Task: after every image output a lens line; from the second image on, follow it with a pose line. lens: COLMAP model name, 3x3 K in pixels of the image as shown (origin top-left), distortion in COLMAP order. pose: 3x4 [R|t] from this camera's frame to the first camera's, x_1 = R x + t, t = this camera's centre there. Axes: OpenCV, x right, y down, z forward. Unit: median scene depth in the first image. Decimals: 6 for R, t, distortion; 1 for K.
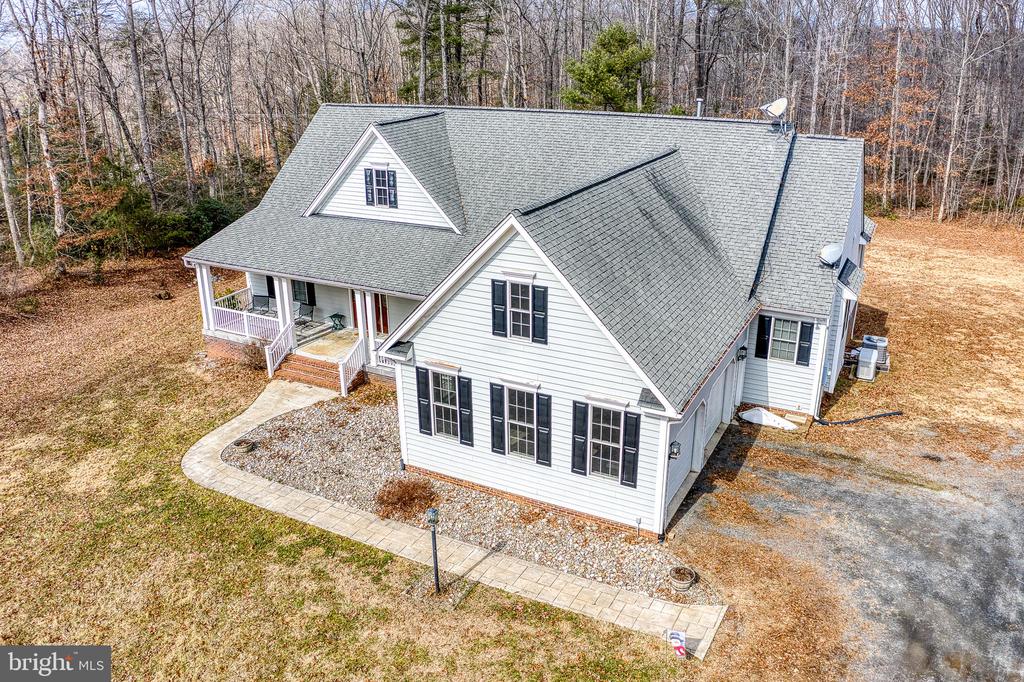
lens RADIAL K [[799.6, 0, 512.0], [0, 799.6, 341.0], [0, 0, 1]] dist [-0.137910, -0.005636]
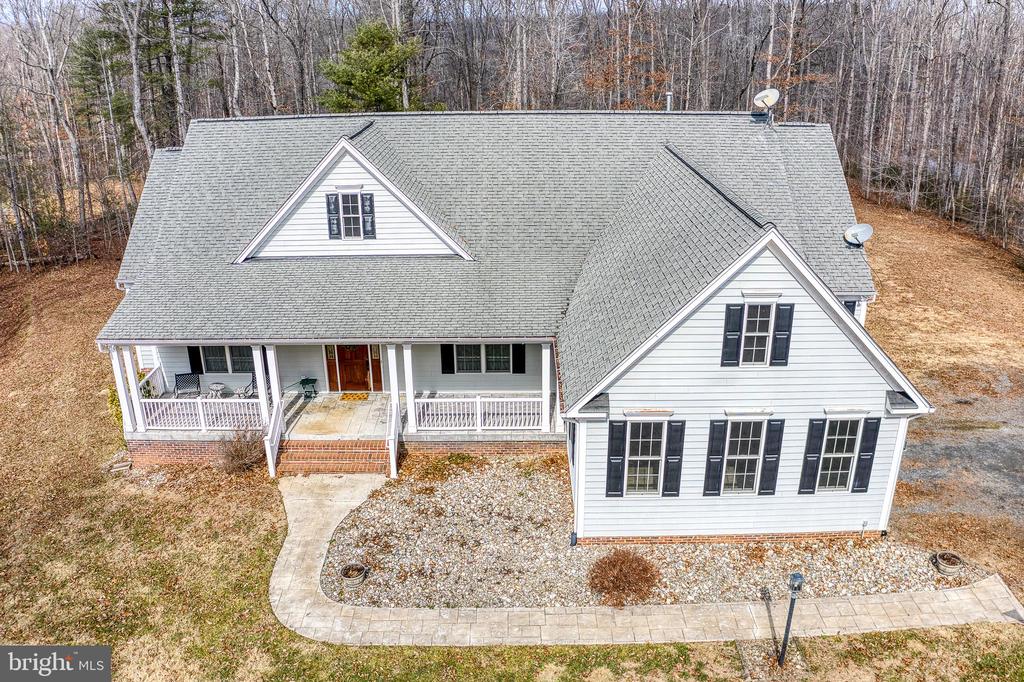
lens RADIAL K [[799.6, 0, 512.0], [0, 799.6, 341.0], [0, 0, 1]] dist [-0.137910, -0.005636]
pose [[0.887250, -0.168595, 0.429376, -0.512709], [0.168764, 0.984924, 0.038002, -0.091949], [-0.429309, 0.038745, 0.902326, 0.263565]]
